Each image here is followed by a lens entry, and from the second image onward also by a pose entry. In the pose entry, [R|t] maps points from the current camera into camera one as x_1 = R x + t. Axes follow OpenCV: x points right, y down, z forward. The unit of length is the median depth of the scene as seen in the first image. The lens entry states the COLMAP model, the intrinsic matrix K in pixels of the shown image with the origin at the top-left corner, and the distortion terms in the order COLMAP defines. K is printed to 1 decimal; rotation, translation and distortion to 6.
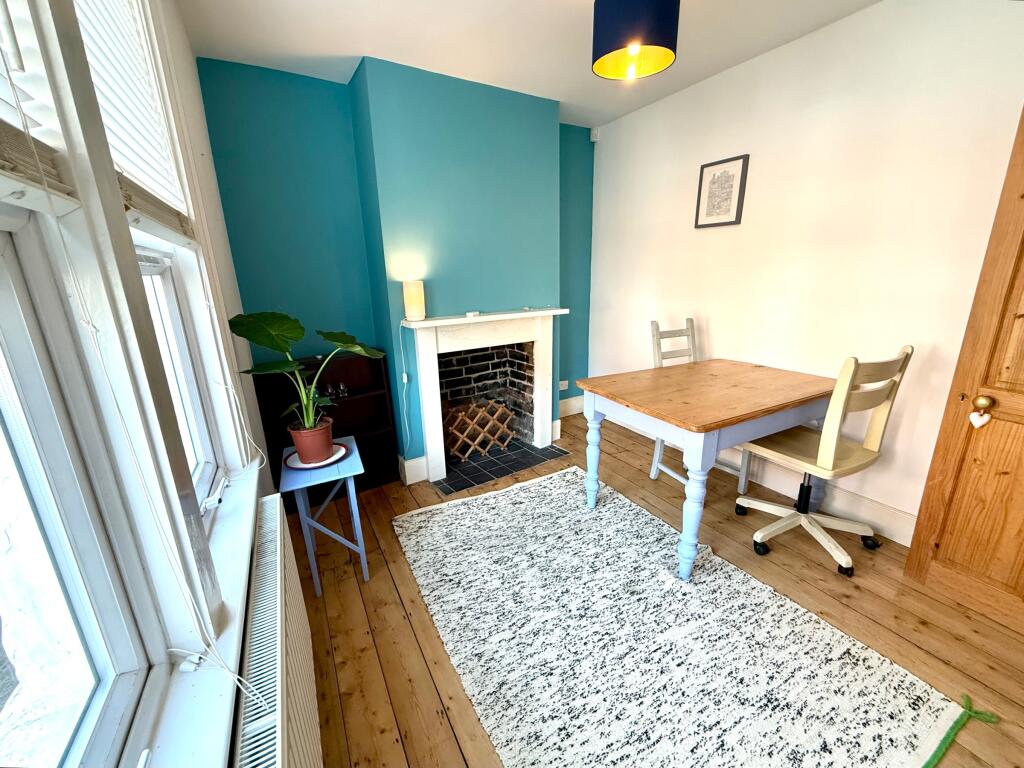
lens RADIAL K [[409.1, 0, 506.1], [0, 409.1, 386.0], [0, 0, 1]] dist [0.000836, -0.000405]
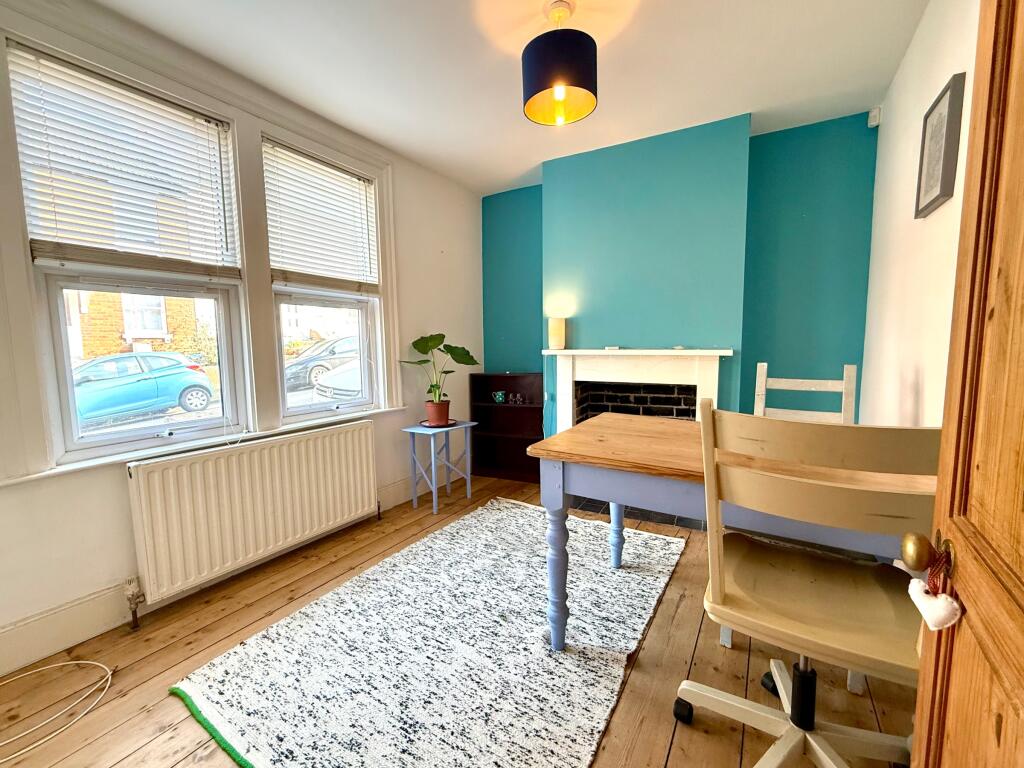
lens RADIAL K [[409.1, 0, 508.5], [0, 409.1, 383.0], [0, 0, 1]] dist [0.000836, -0.000405]
pose [[0.505644, 0.102735, -0.856604, 1.097097], [-0.231018, 0.972750, -0.019702, -0.011275], [0.831237, 0.207853, 0.515599, 0.407880]]
